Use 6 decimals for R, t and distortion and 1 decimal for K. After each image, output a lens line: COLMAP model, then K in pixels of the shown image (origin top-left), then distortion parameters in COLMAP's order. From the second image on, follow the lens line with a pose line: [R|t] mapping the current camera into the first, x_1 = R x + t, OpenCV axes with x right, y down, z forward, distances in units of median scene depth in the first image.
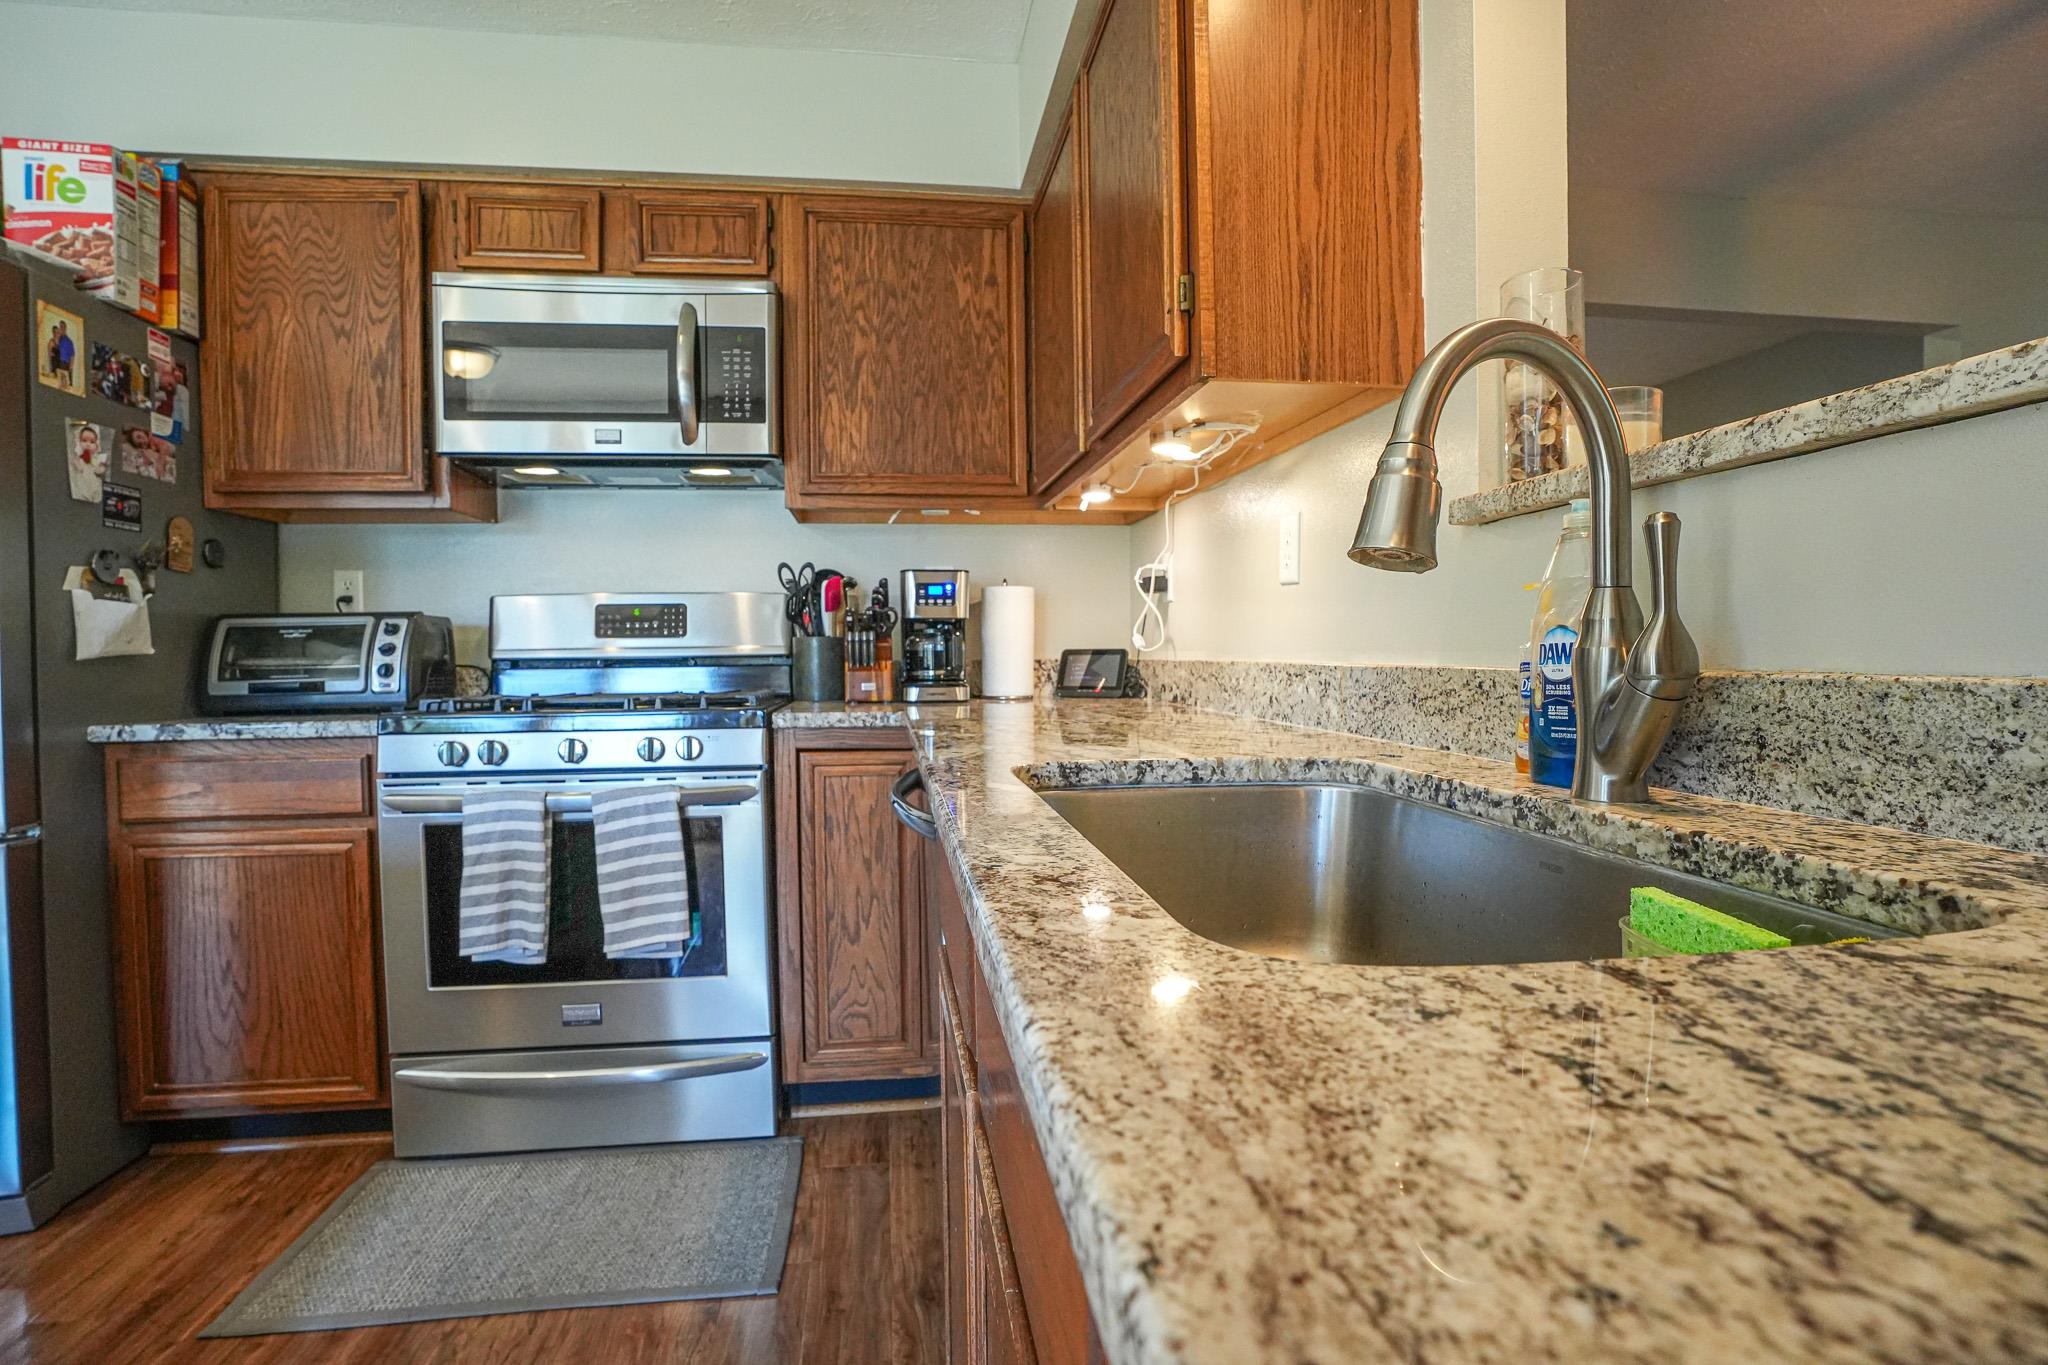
lens RADIAL K [[980.3, 0, 1019.0], [0, 980.3, 677.0], [0, 0, 1]] dist [-0.037783, 0.007627]
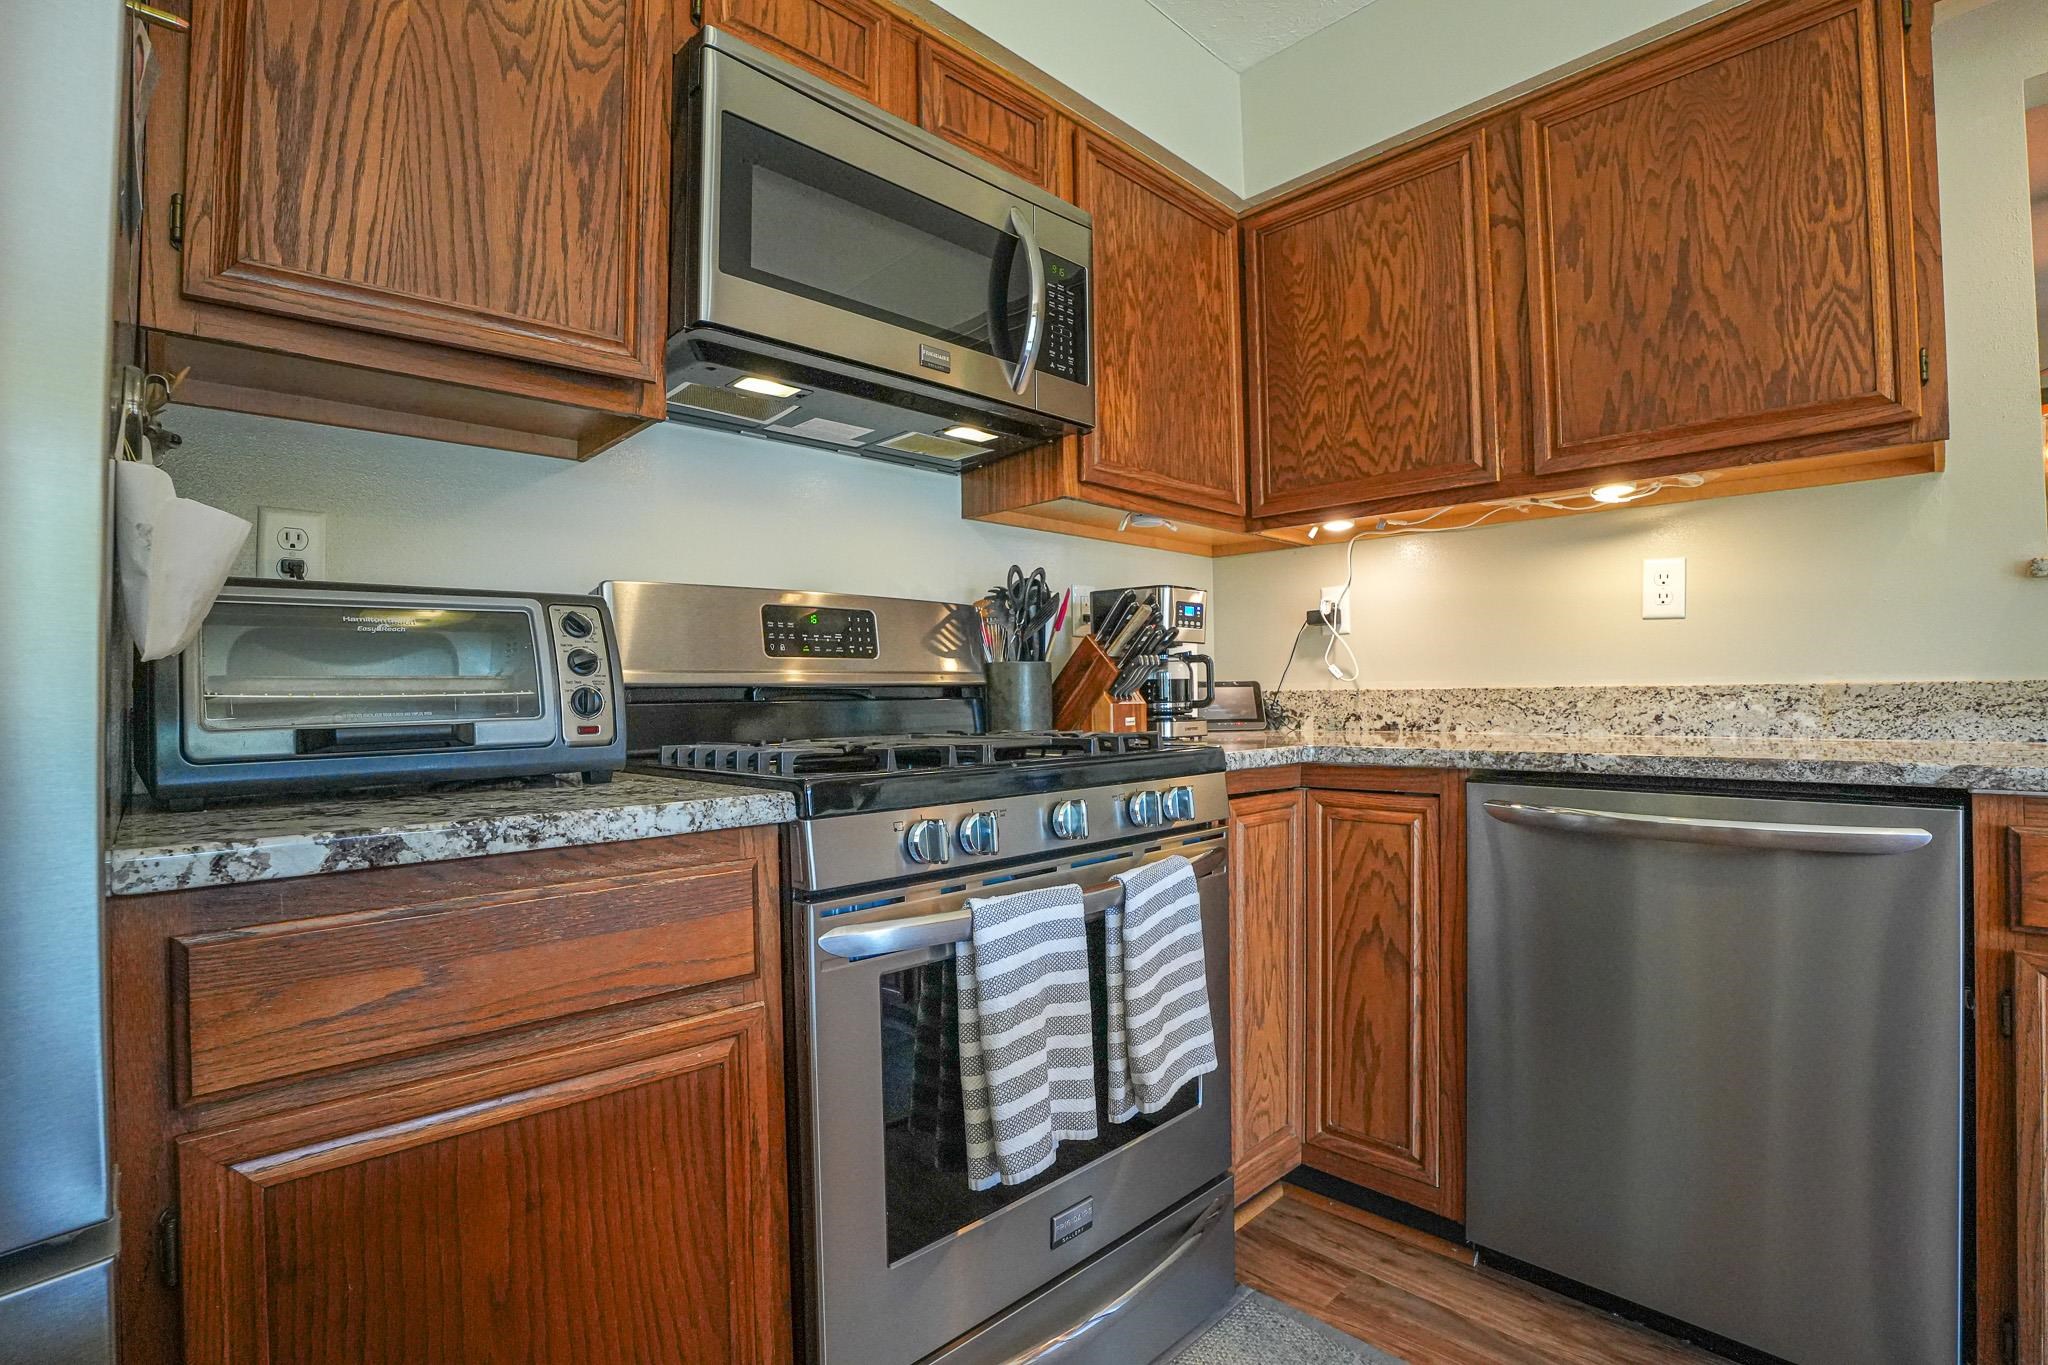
lens RADIAL K [[933.9, 0, 1027.4], [0, 933.9, 677.3], [0, 0, 1]] dist [-0.055890, 0.008240]
pose [[0.807061, 0.010996, 0.590365, -0.798386], [0.019944, 0.998748, -0.045868, 0.008077], [-0.590131, 0.048793, 0.805832, 0.473003]]
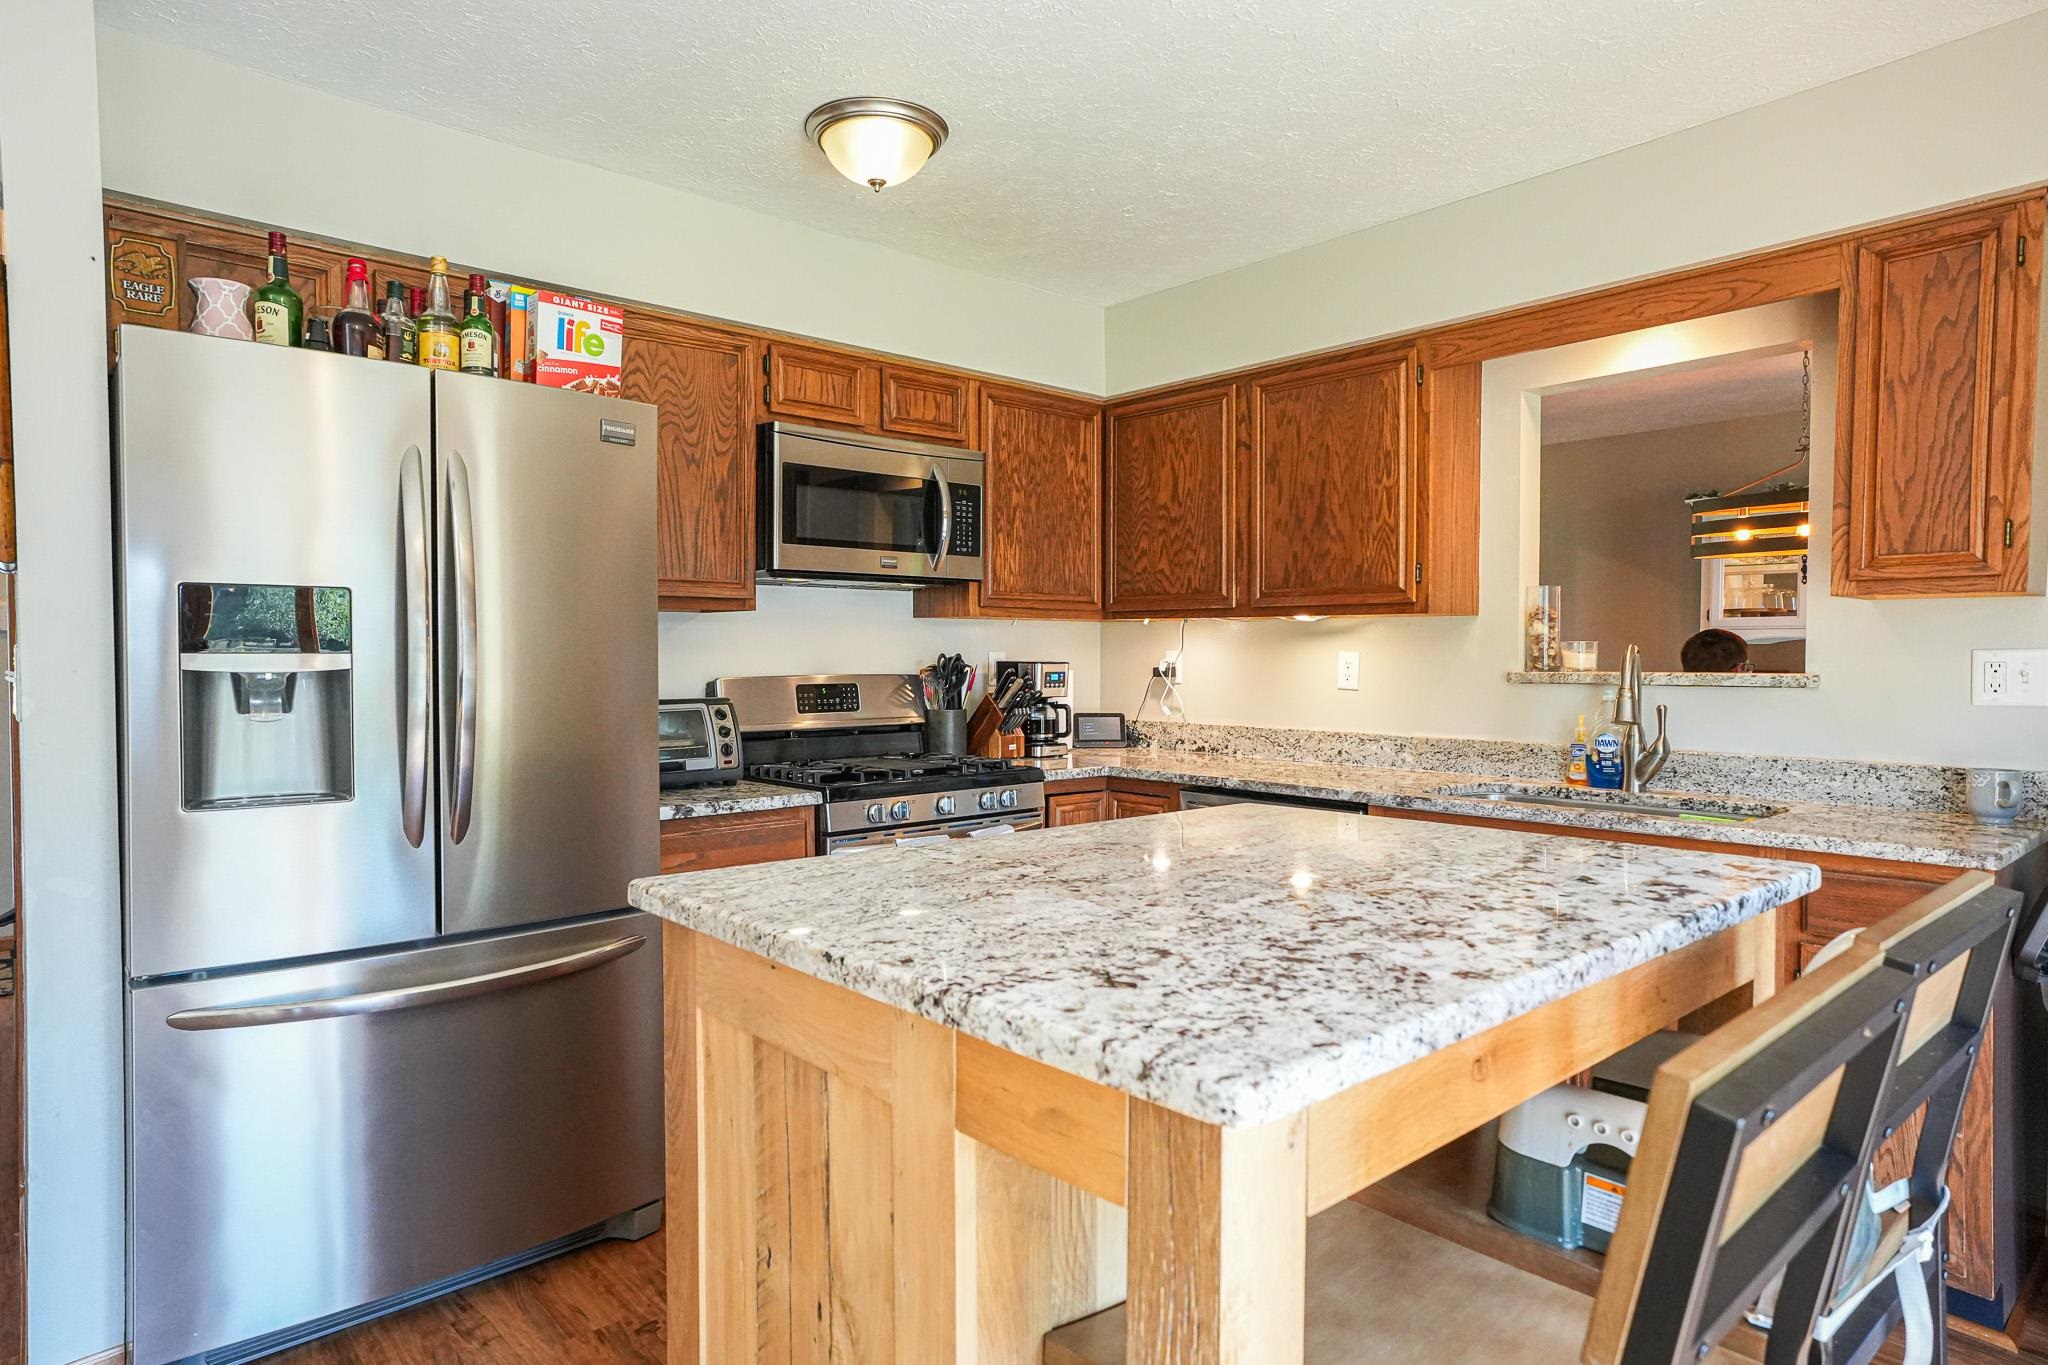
lens RADIAL K [[1150.6, 0, 992.5], [0, 1150.6, 682.9], [0, 0, 1]] dist [-0.000009, 0.009947]
pose [[0.838562, -0.004272, 0.544790, -1.210706], [0.006356, 0.999978, -0.001942, -0.088210], [-0.544769, 0.005091, 0.838571, -0.380112]]
